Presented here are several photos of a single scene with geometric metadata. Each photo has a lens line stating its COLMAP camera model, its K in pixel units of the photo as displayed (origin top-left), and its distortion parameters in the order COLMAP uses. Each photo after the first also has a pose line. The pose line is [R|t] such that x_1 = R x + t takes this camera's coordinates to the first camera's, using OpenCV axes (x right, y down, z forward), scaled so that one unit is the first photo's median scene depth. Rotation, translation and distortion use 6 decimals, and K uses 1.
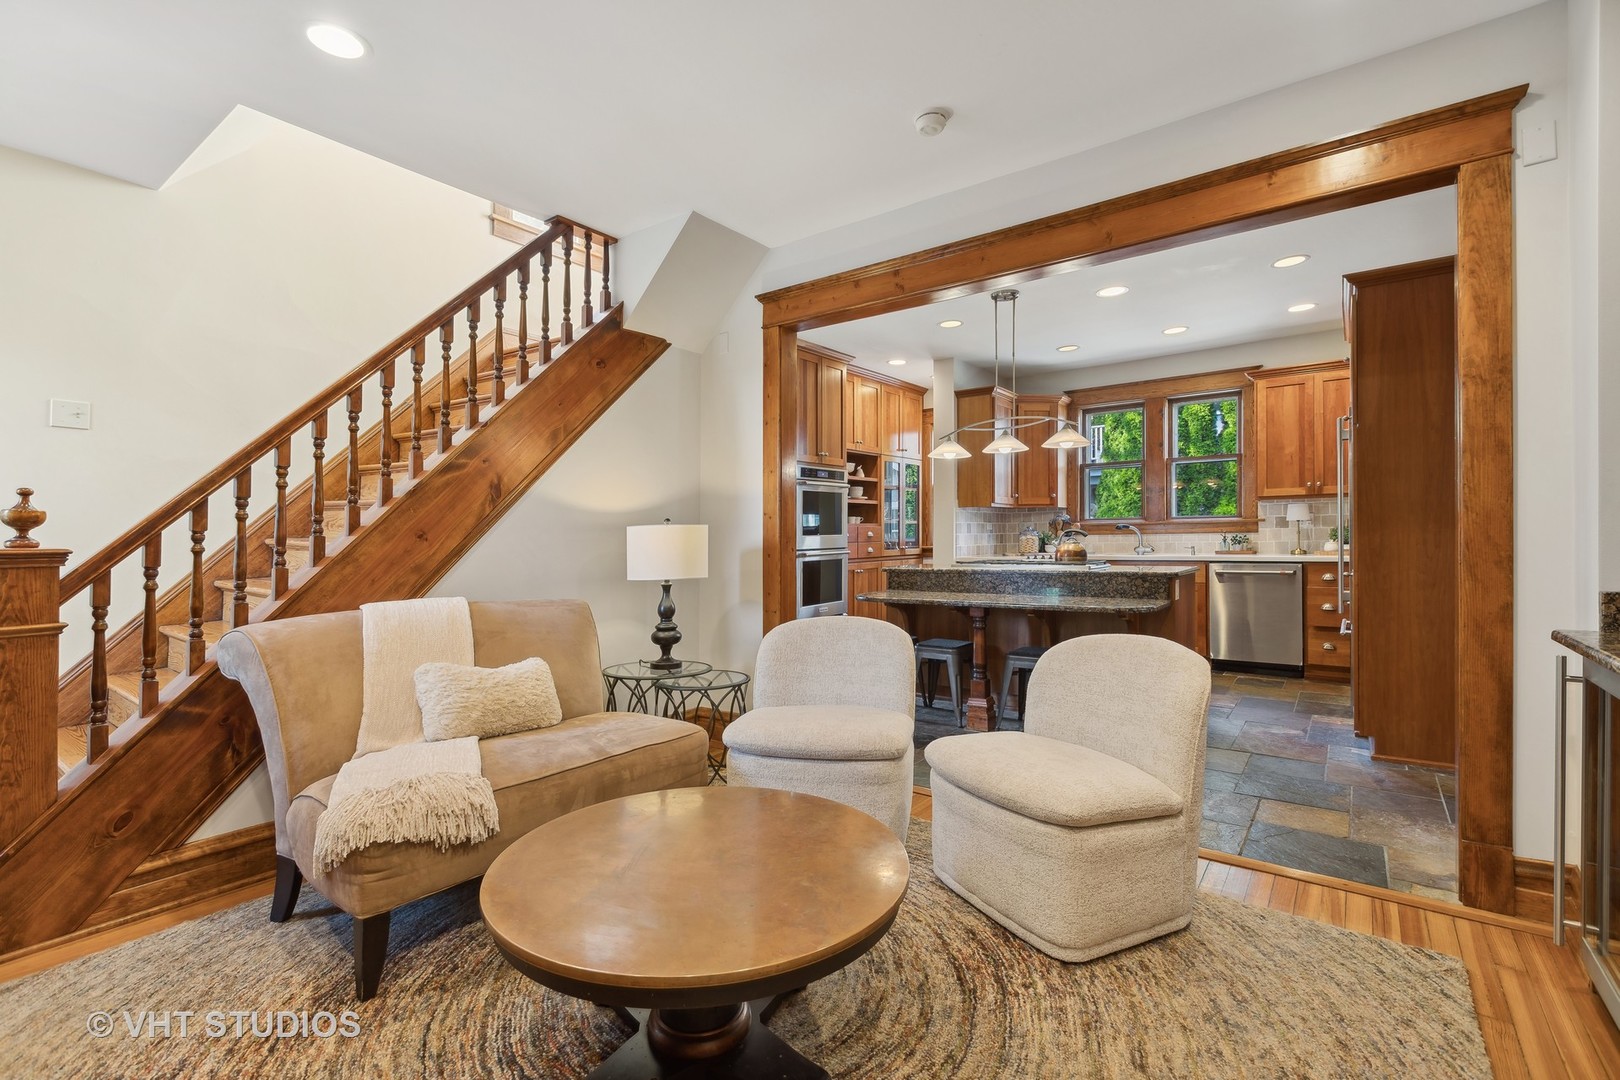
lens RADIAL K [[736.7, 0, 803.1], [0, 736.7, 537.6], [0, 0, 1]] dist [-0.001702, -0.000424]
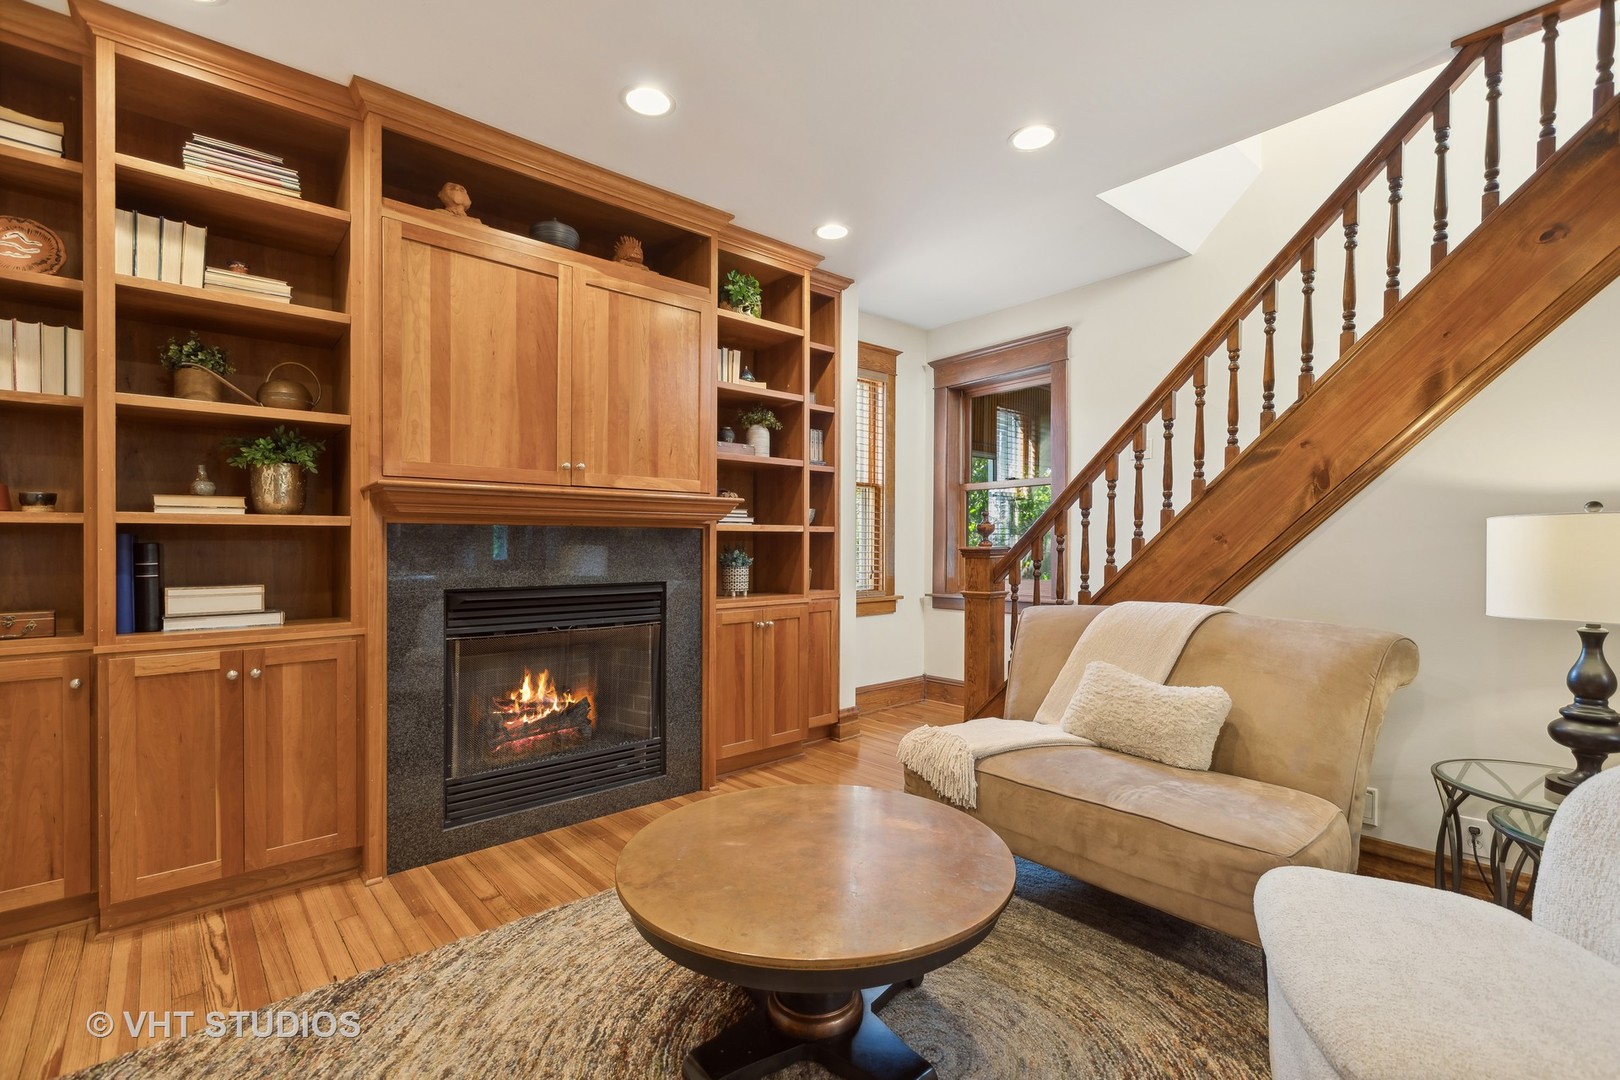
lens RADIAL K [[736.7, 0, 806.6], [0, 736.7, 545.2], [0, 0, 1]] dist [-0.001702, -0.000424]
pose [[-0.220075, 0.014067, -0.975382, 0.426811], [0.009062, 0.999882, 0.012376, -0.007811], [0.975441, -0.006115, -0.220176, 0.588305]]
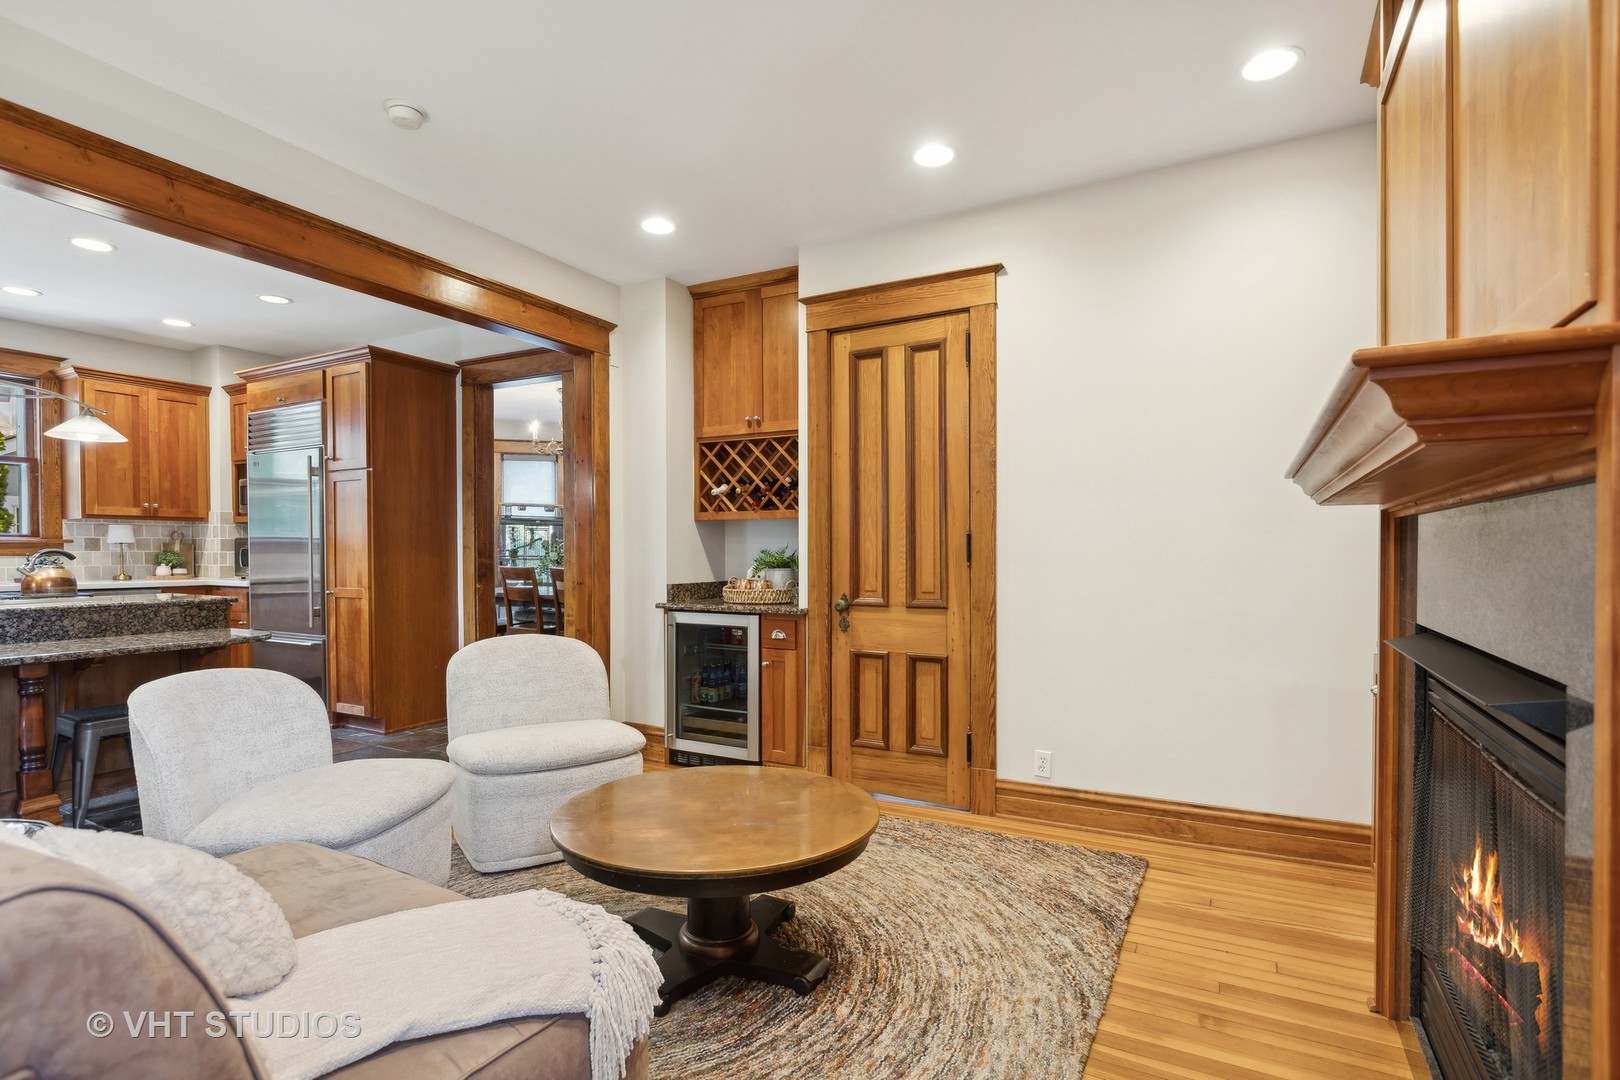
lens RADIAL K [[791.6, 0, 812.7], [0, 791.6, 553.1], [0, 0, 1]] dist [0.000813, 0.000135]
pose [[-0.132159, 0.010964, 0.991168, -0.728608], [0.002936, 0.999939, -0.010669, 0.003998], [-0.991224, 0.001500, -0.132183, 0.489225]]
